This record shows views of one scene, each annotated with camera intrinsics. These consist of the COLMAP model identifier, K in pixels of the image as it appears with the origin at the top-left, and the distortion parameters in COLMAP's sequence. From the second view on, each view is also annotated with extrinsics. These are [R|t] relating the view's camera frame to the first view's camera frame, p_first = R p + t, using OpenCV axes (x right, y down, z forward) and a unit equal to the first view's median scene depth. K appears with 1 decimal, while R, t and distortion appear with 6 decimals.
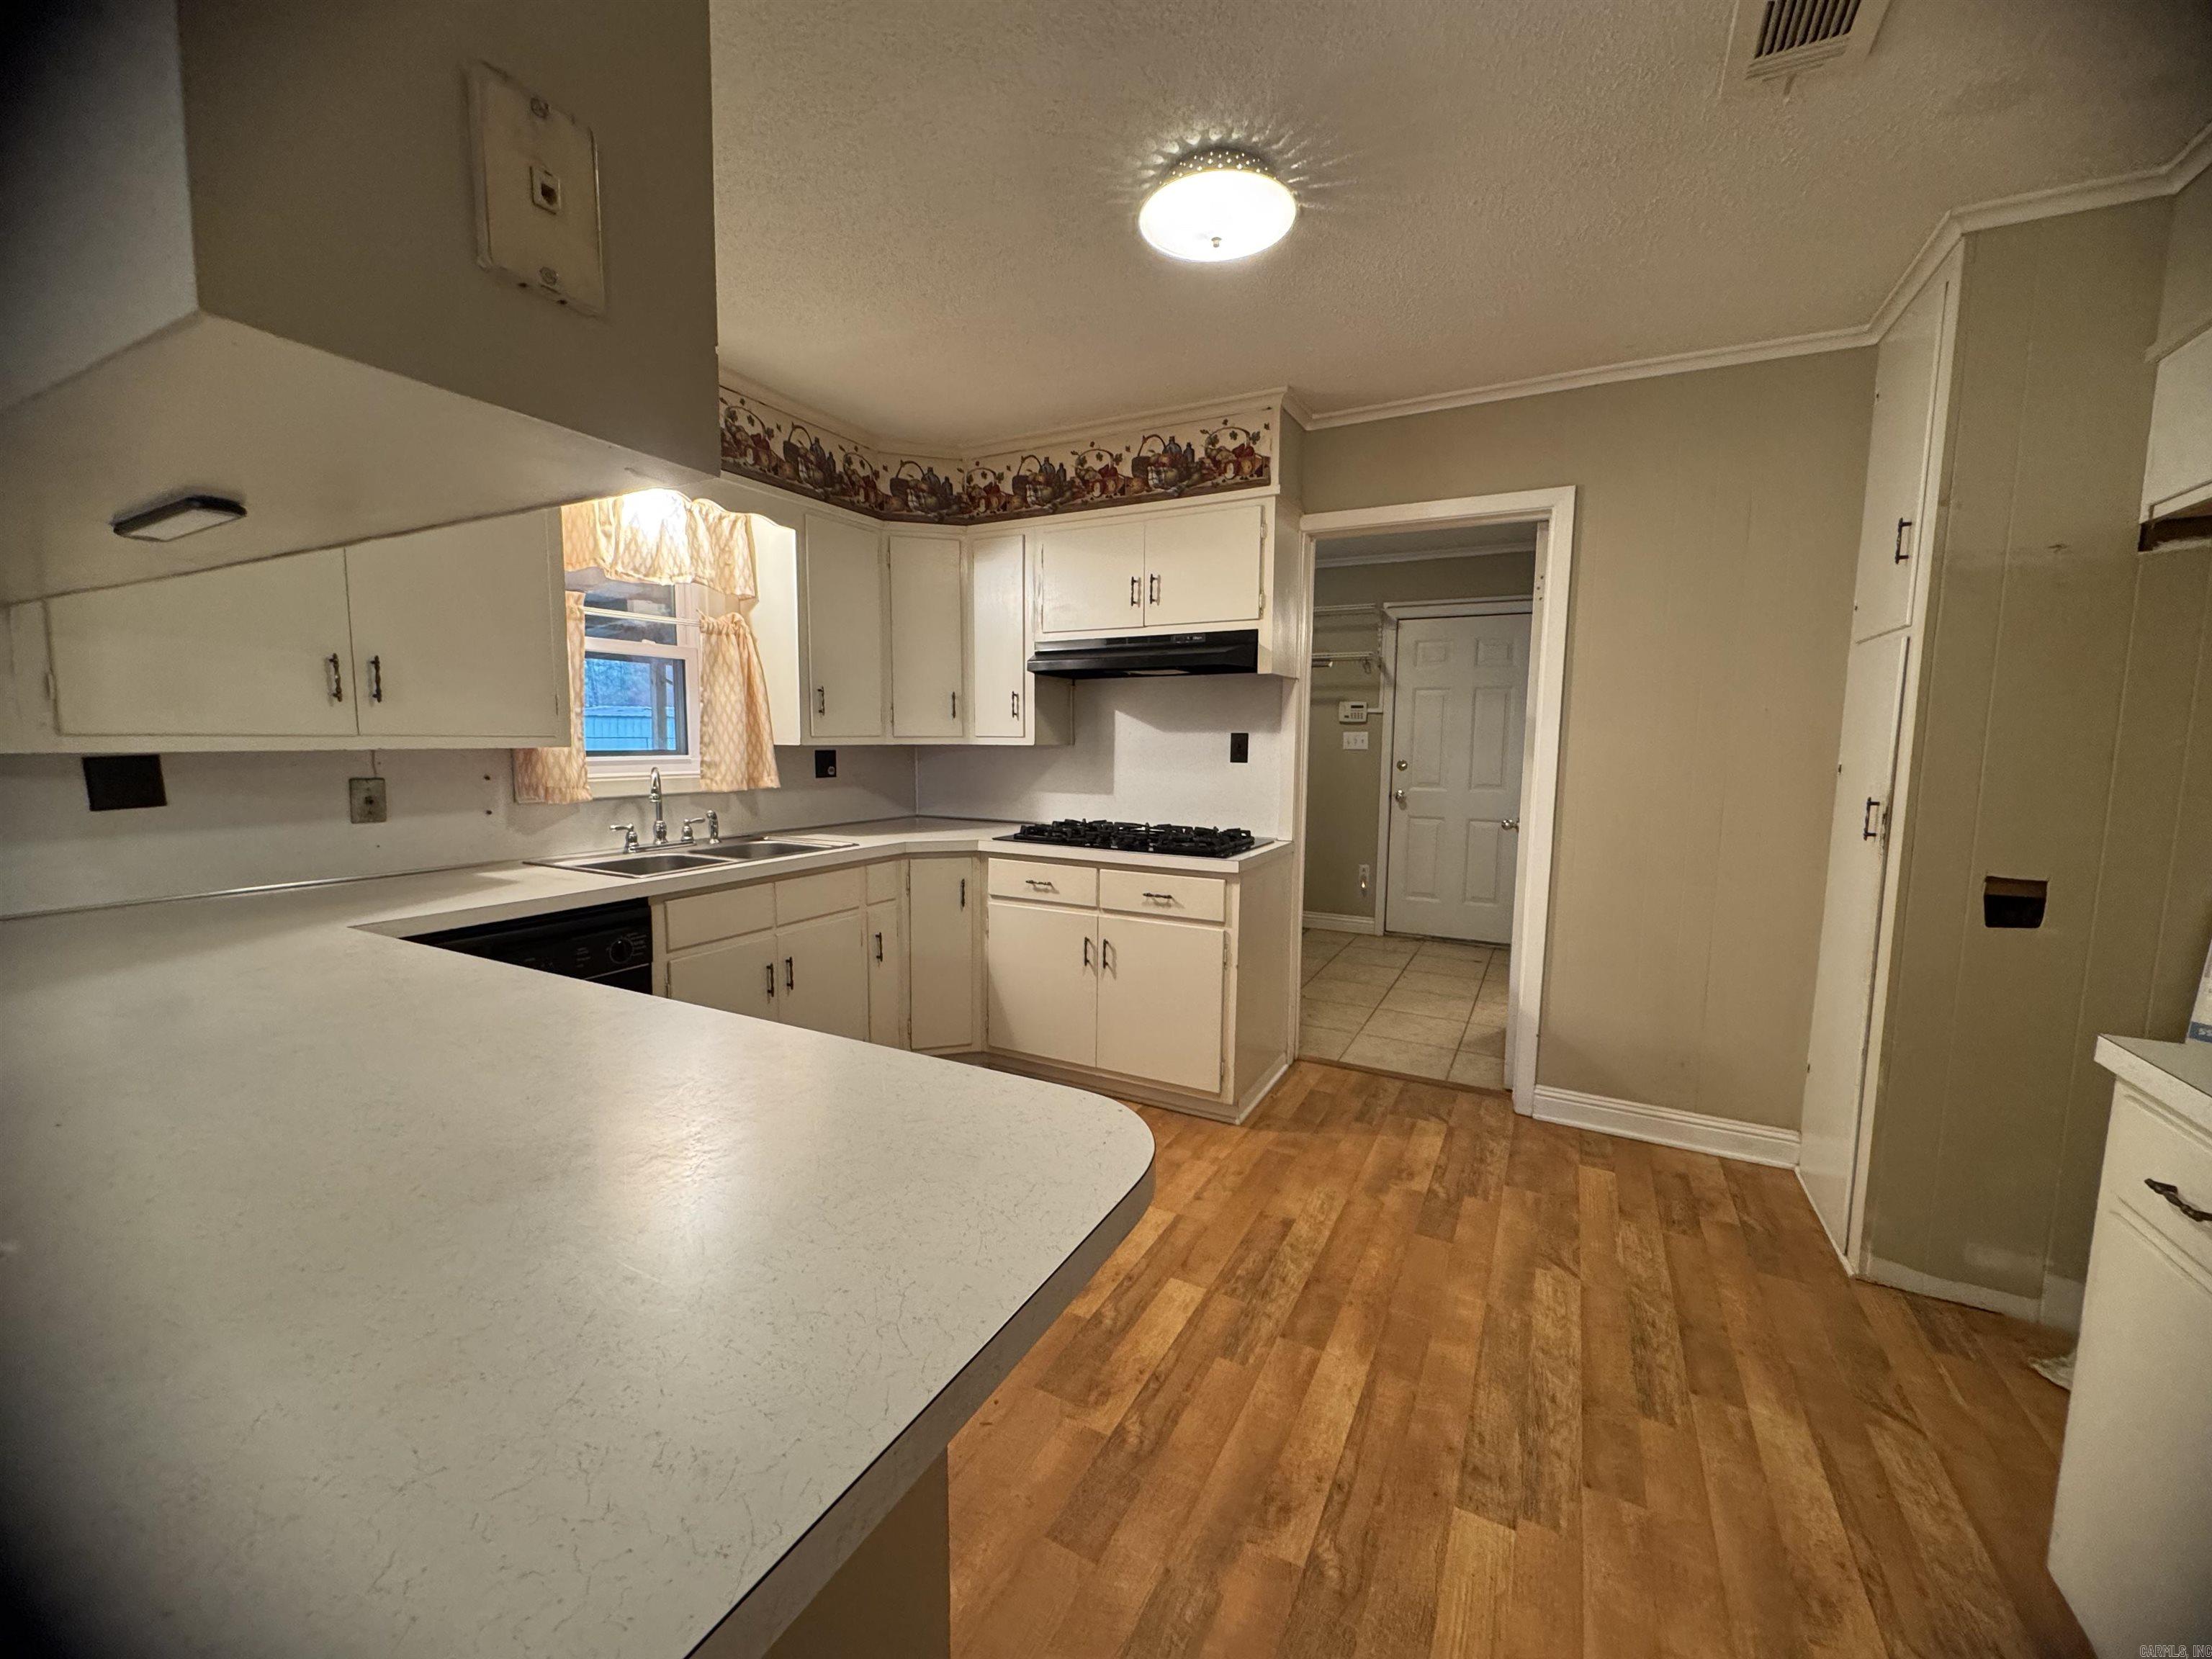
lens RADIAL K [[881.1, 0, 1103.2], [0, 881.1, 821.1], [0, 0, 1]] dist [0.000216, 0.000014]
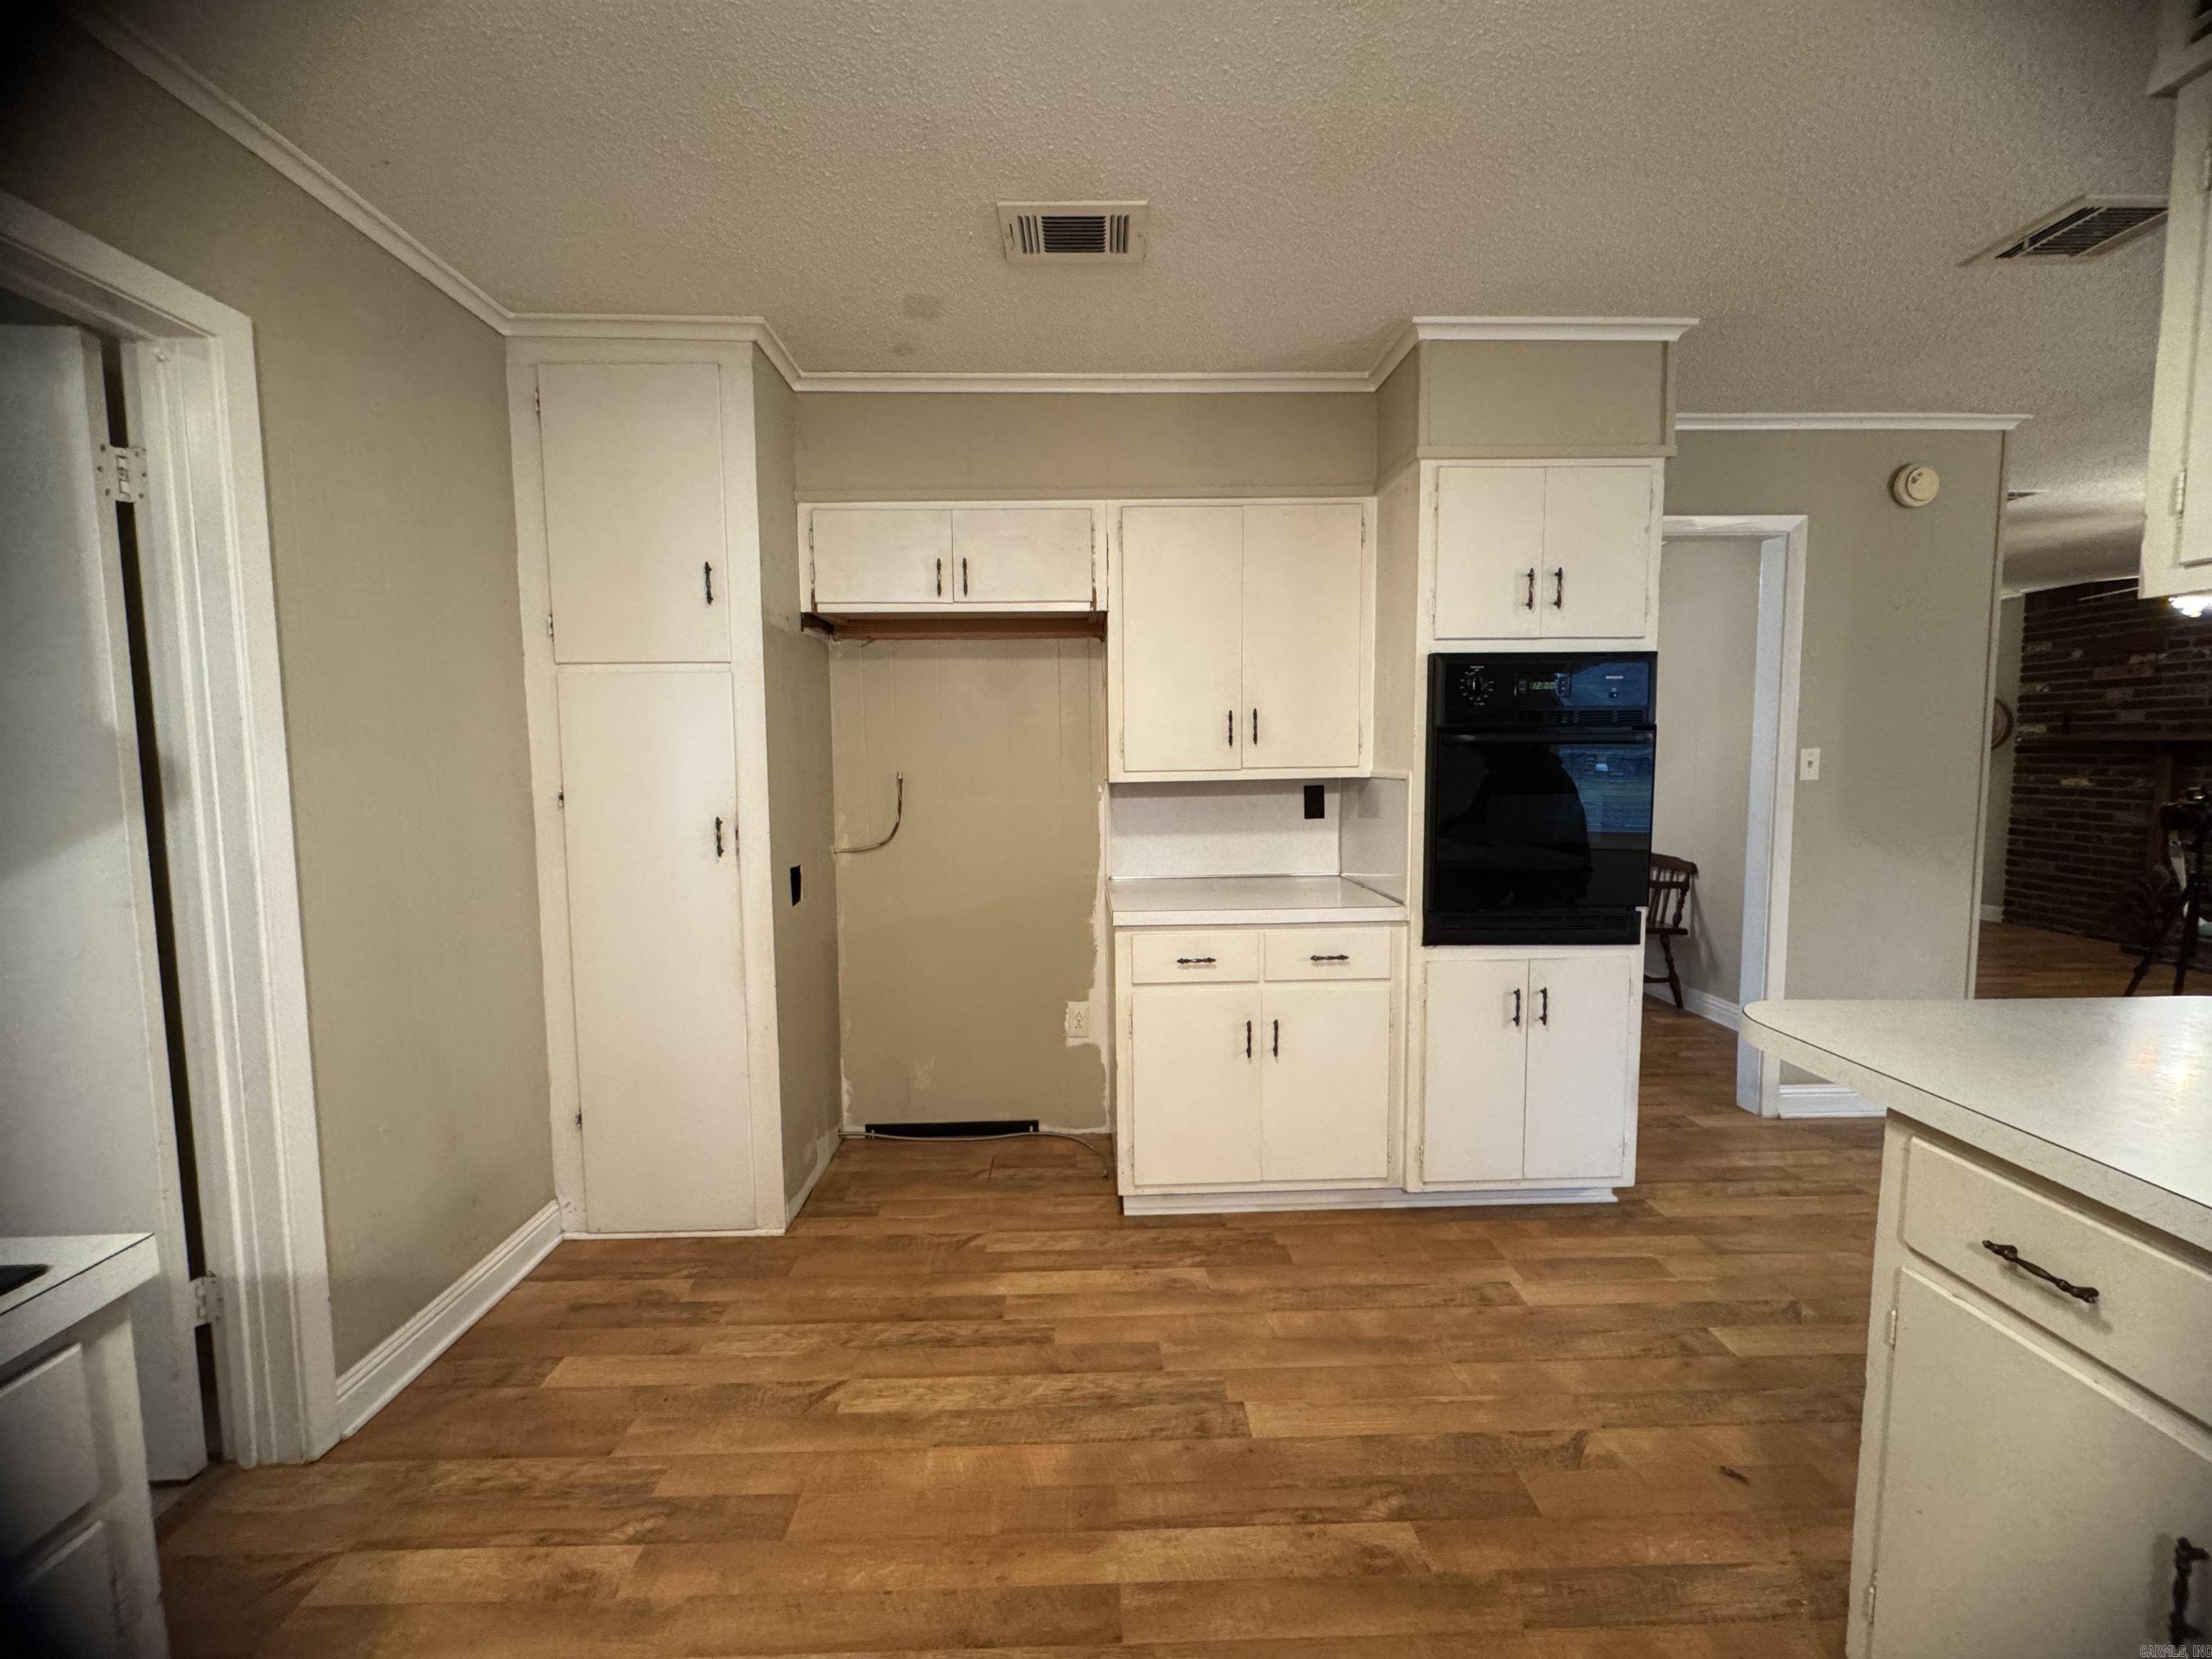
lens RADIAL K [[881.1, 0, 1097.2], [0, 881.1, 827.1], [0, 0, 1]] dist [0.000216, 0.000014]
pose [[-0.488585, -0.078607, 0.868968, -0.250149], [0.091486, 0.985828, 0.140617, -0.104498], [-0.867707, 0.148202, -0.474469, 0.924778]]
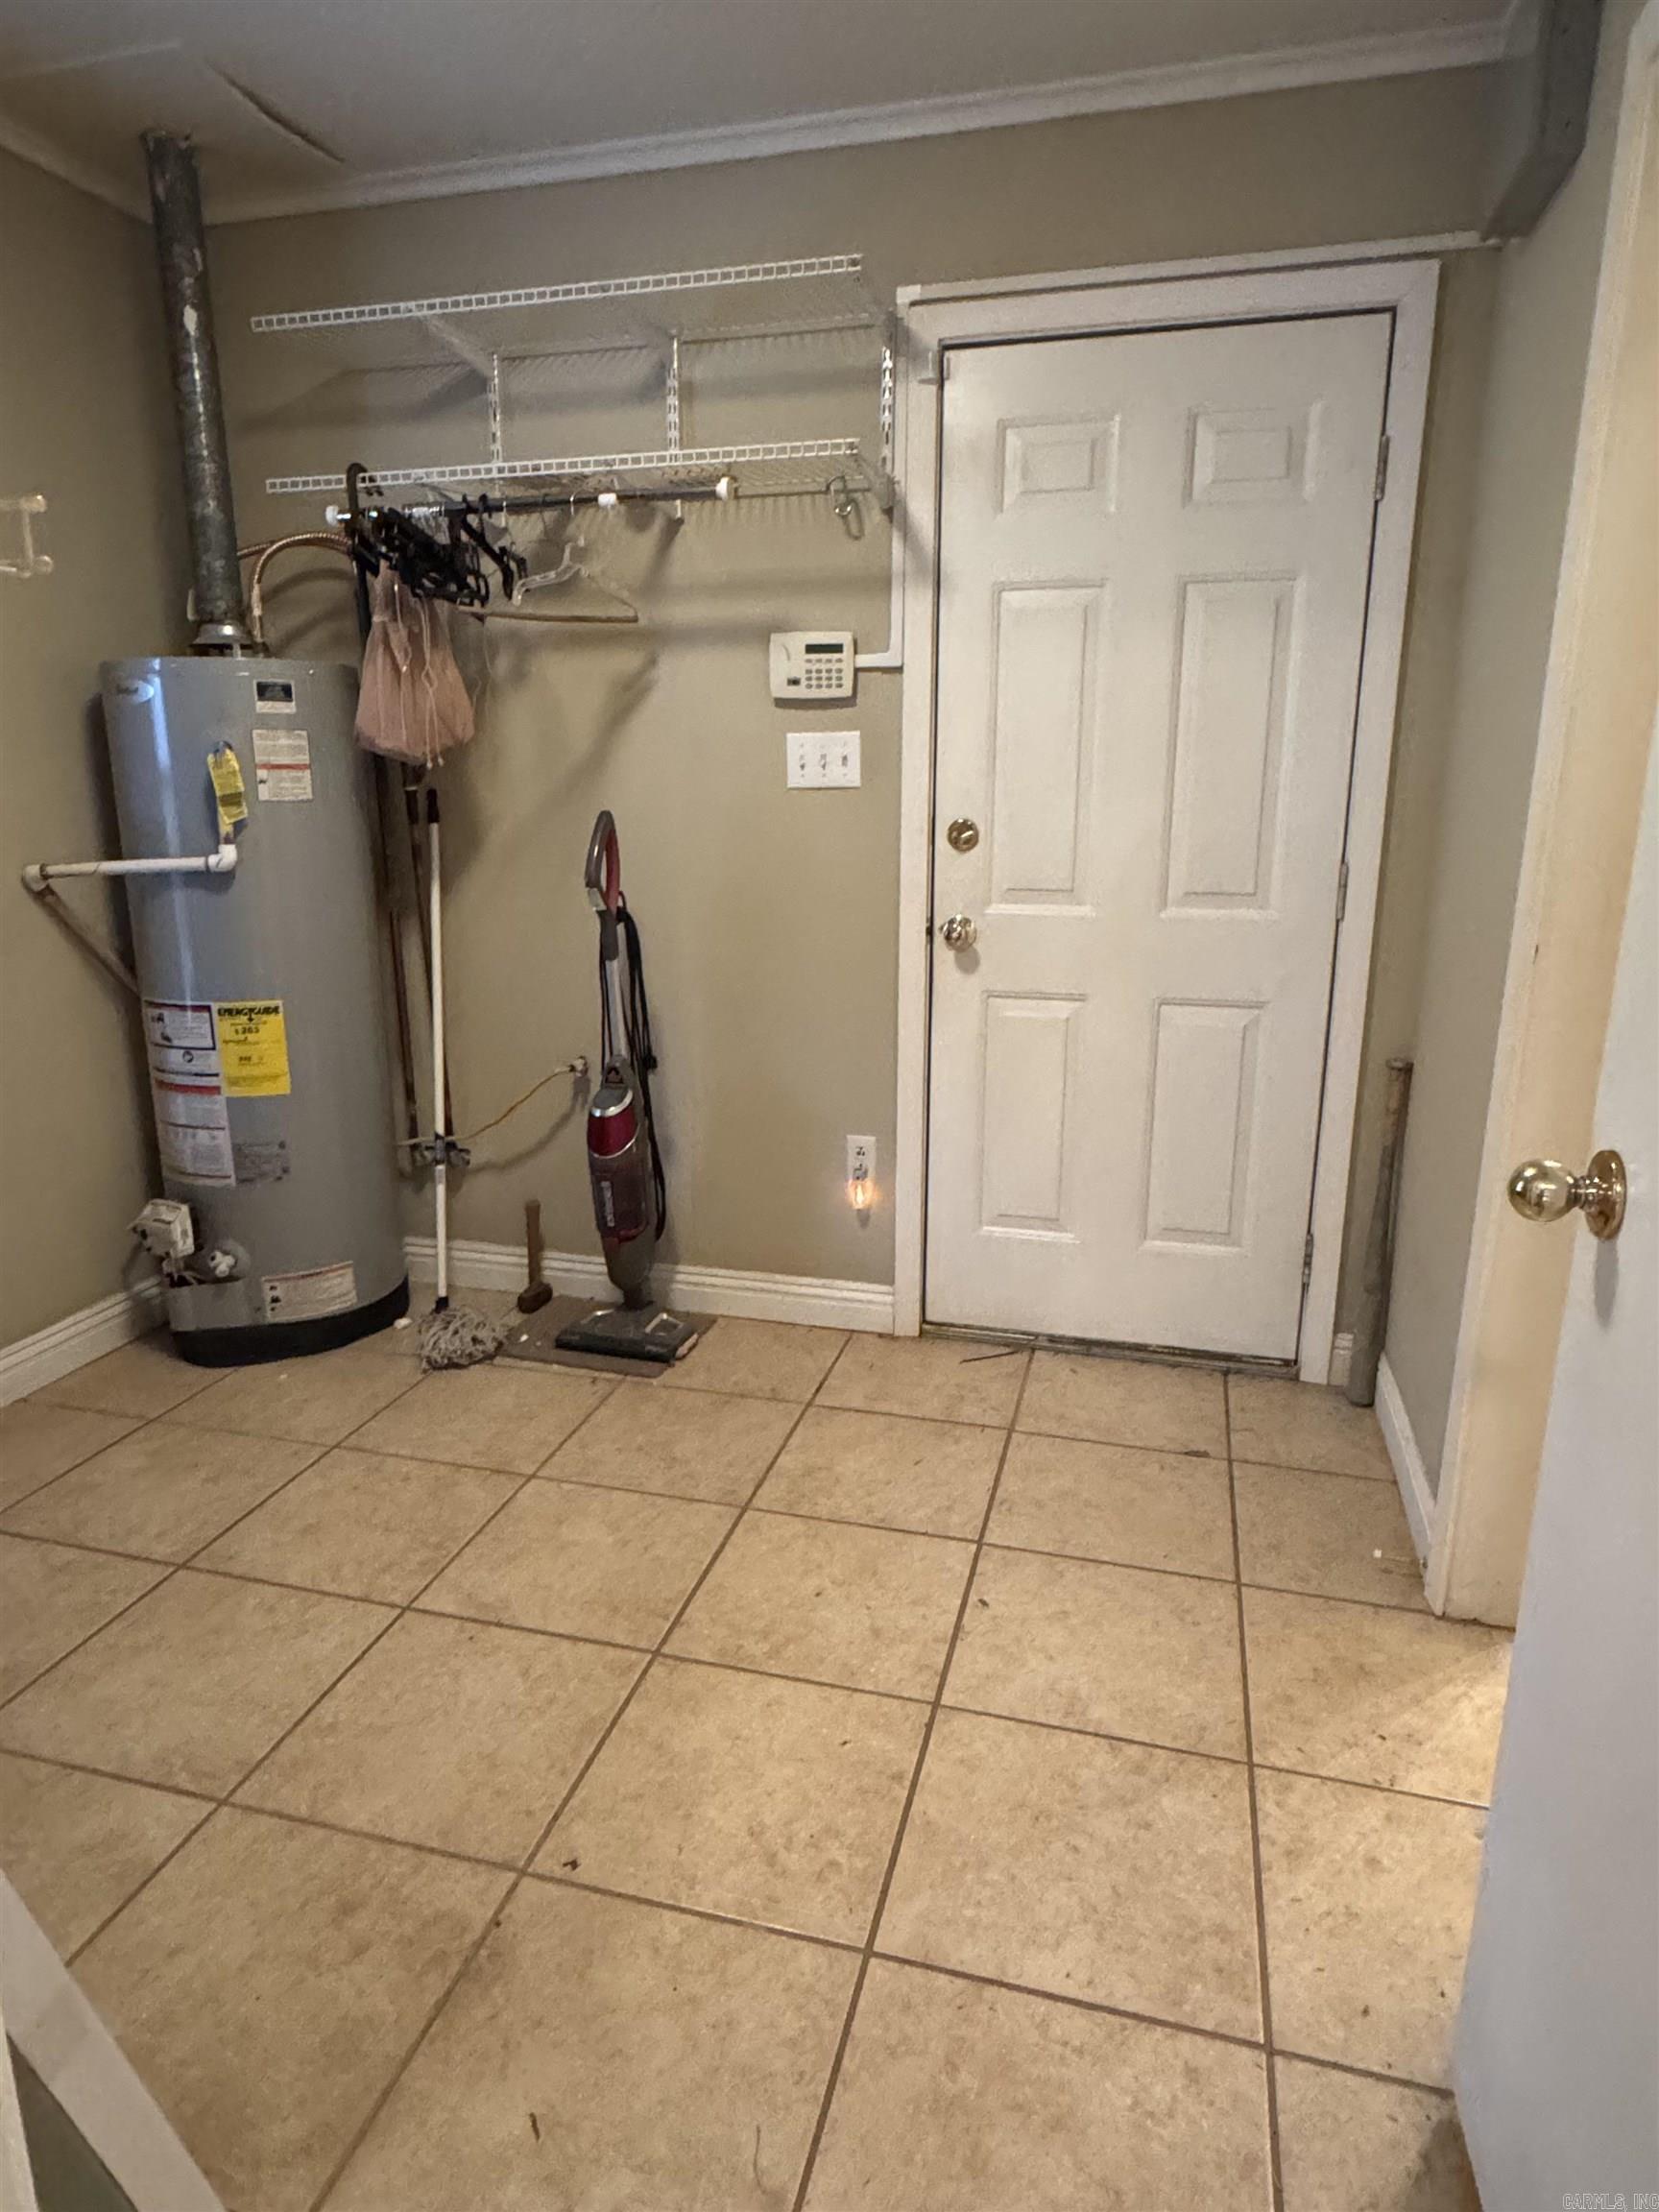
lens RADIAL K [[1332.7, 0, 820.3], [0, 1332.7, 1108.1], [0, 0, 1]] dist [-0.000904, 0.006446]
pose [[0.976035, -0.060404, 0.209060, 0.394347], [0.031042, 0.989526, 0.140980, -0.076584], [-0.215386, -0.131112, 0.967687, 1.150134]]
